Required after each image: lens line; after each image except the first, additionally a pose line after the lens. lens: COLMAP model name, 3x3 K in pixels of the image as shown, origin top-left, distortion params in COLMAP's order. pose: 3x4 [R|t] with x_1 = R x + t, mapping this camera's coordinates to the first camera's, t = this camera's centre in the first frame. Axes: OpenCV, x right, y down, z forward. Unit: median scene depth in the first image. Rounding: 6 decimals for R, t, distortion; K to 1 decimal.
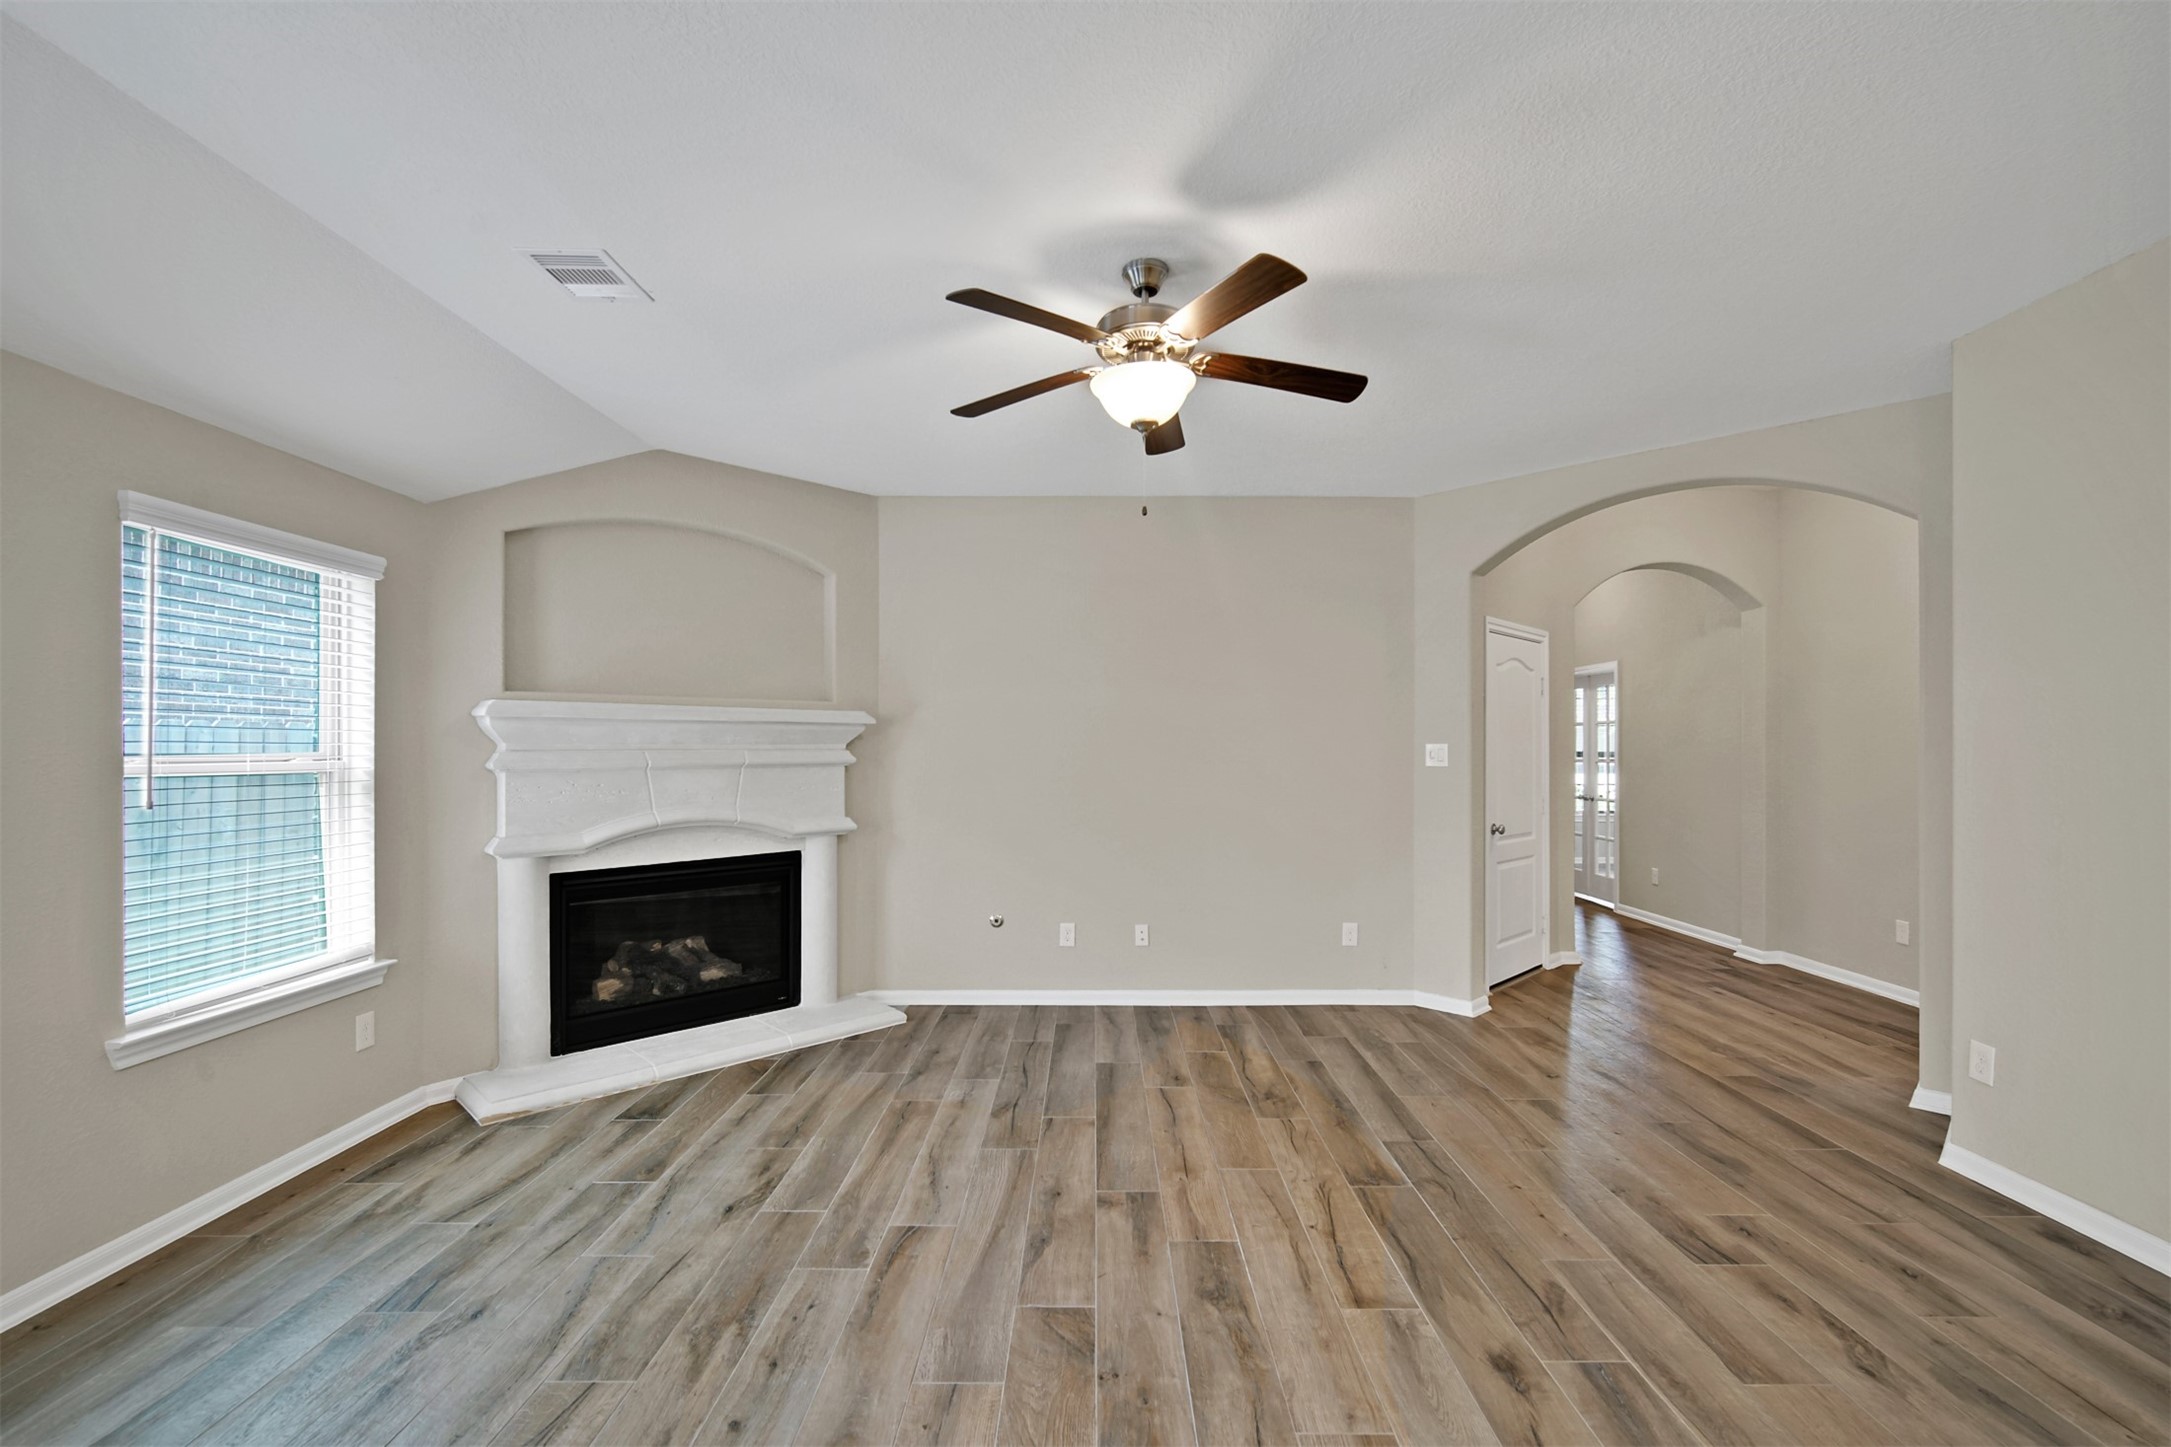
lens RADIAL K [[945.6, 0, 1089.7], [0, 945.6, 736.3], [0, 0, 1]] dist [-0.008352, 0.000369]
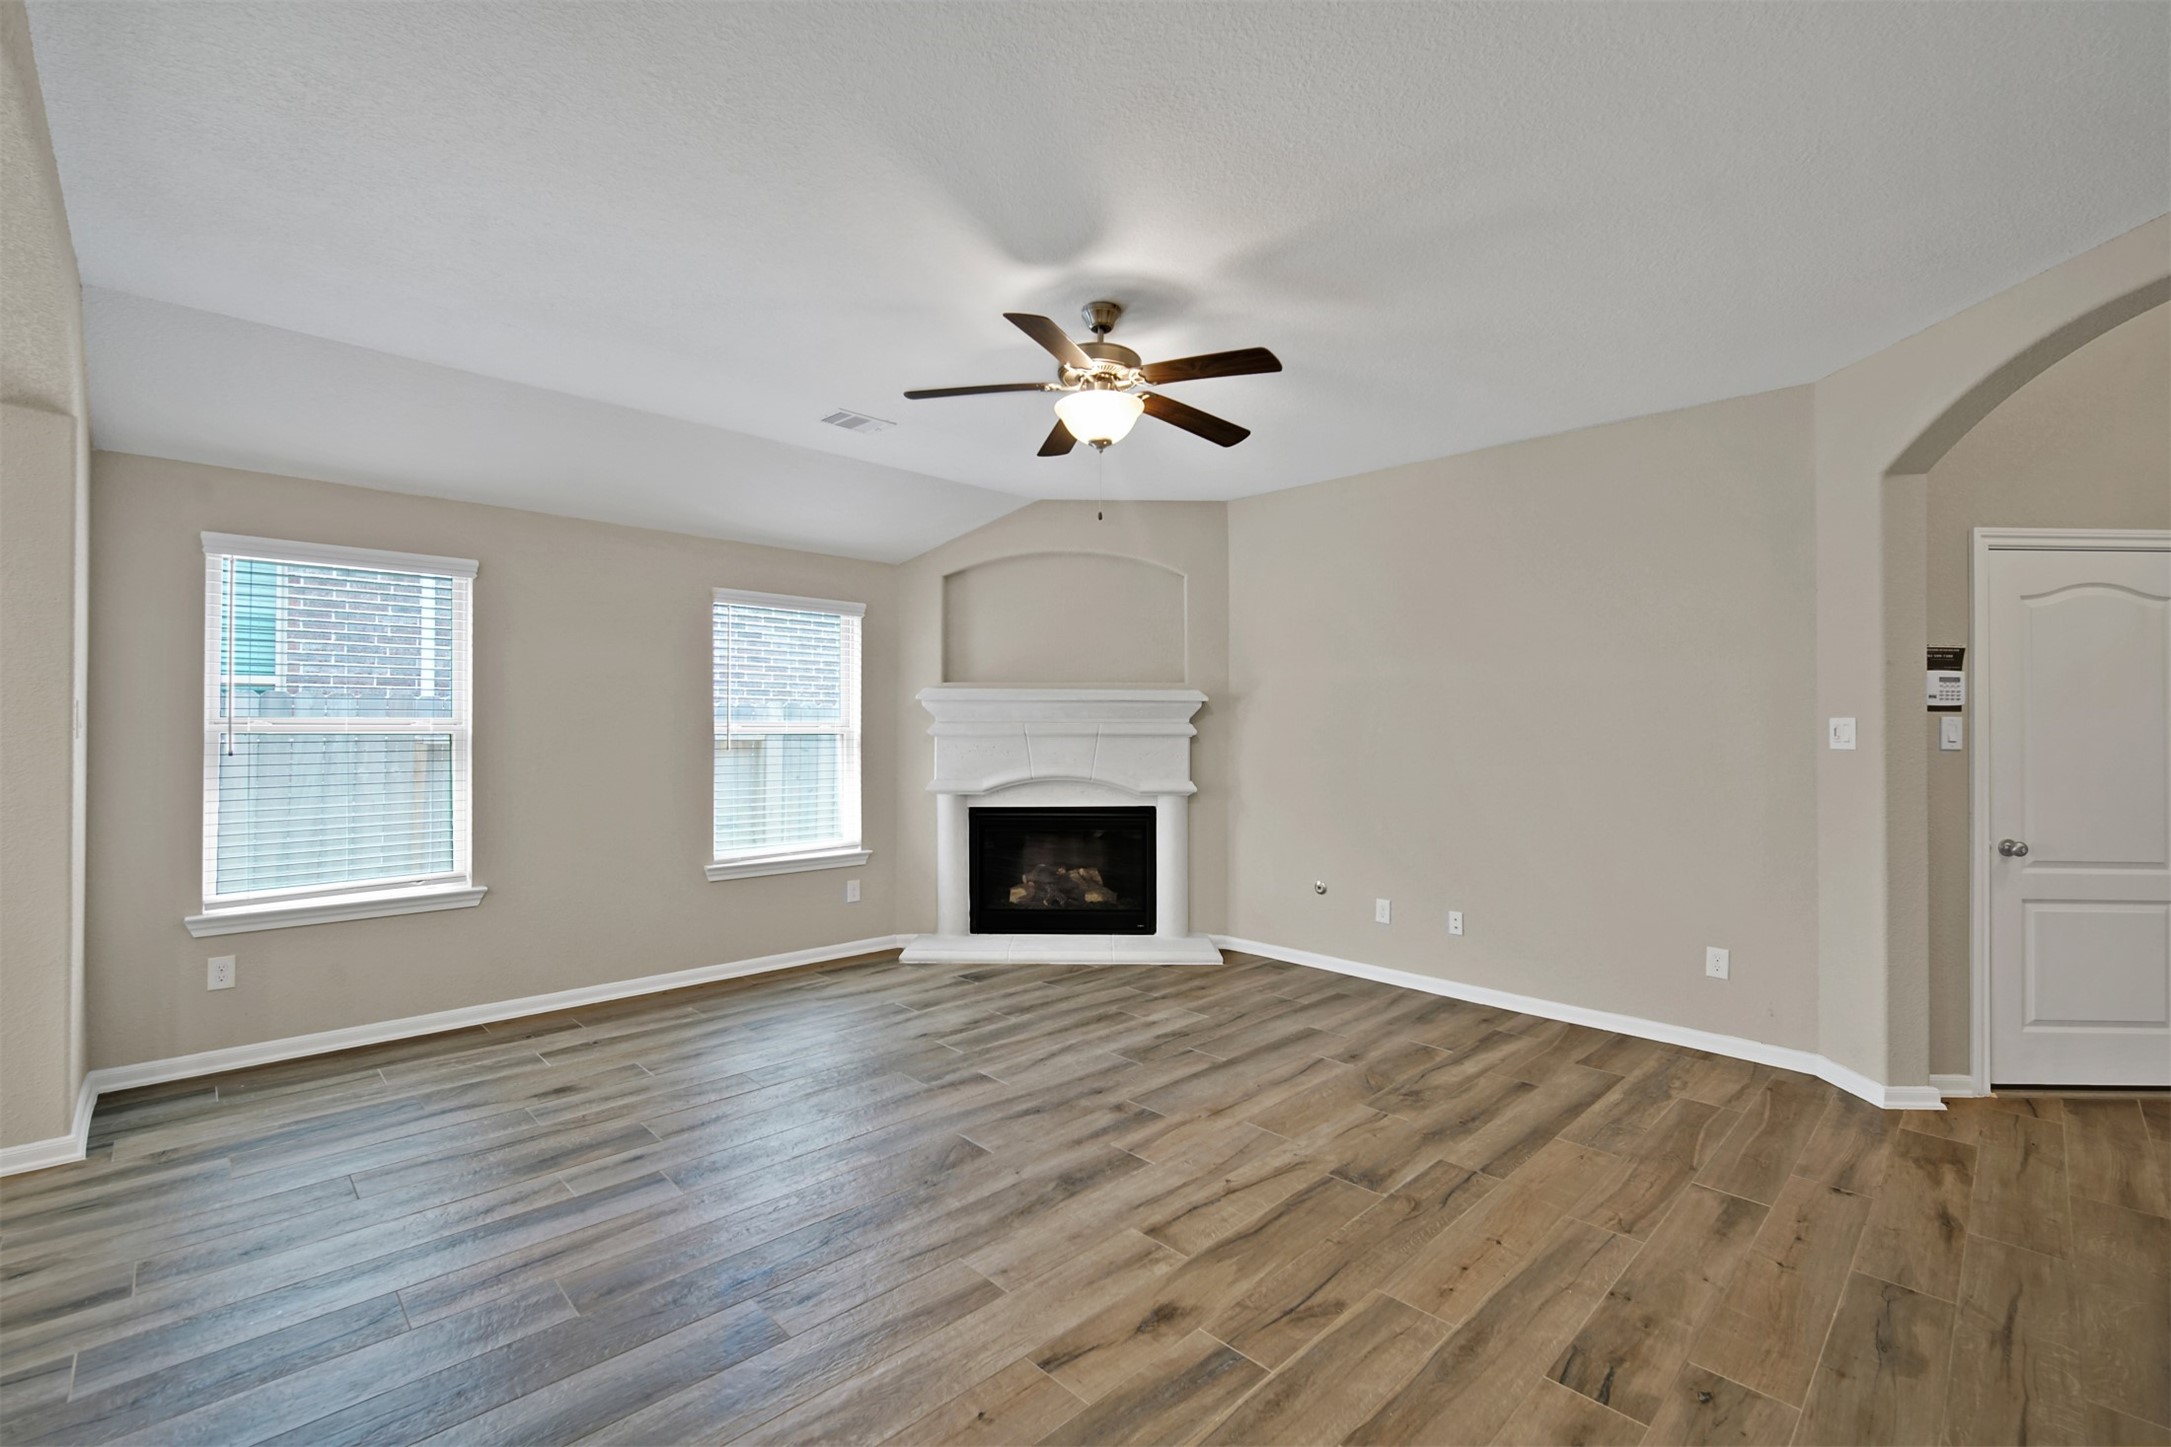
lens RADIAL K [[944.3, 0, 1096.1], [0, 944.3, 713.1], [0, 0, 1]] dist [-0.013452, 0.004202]
pose [[0.701798, -0.004596, -0.712361, 0.644557], [0.002156, 0.999988, -0.004328, 0.008258], [0.712372, 0.001501, 0.701800, 0.126581]]
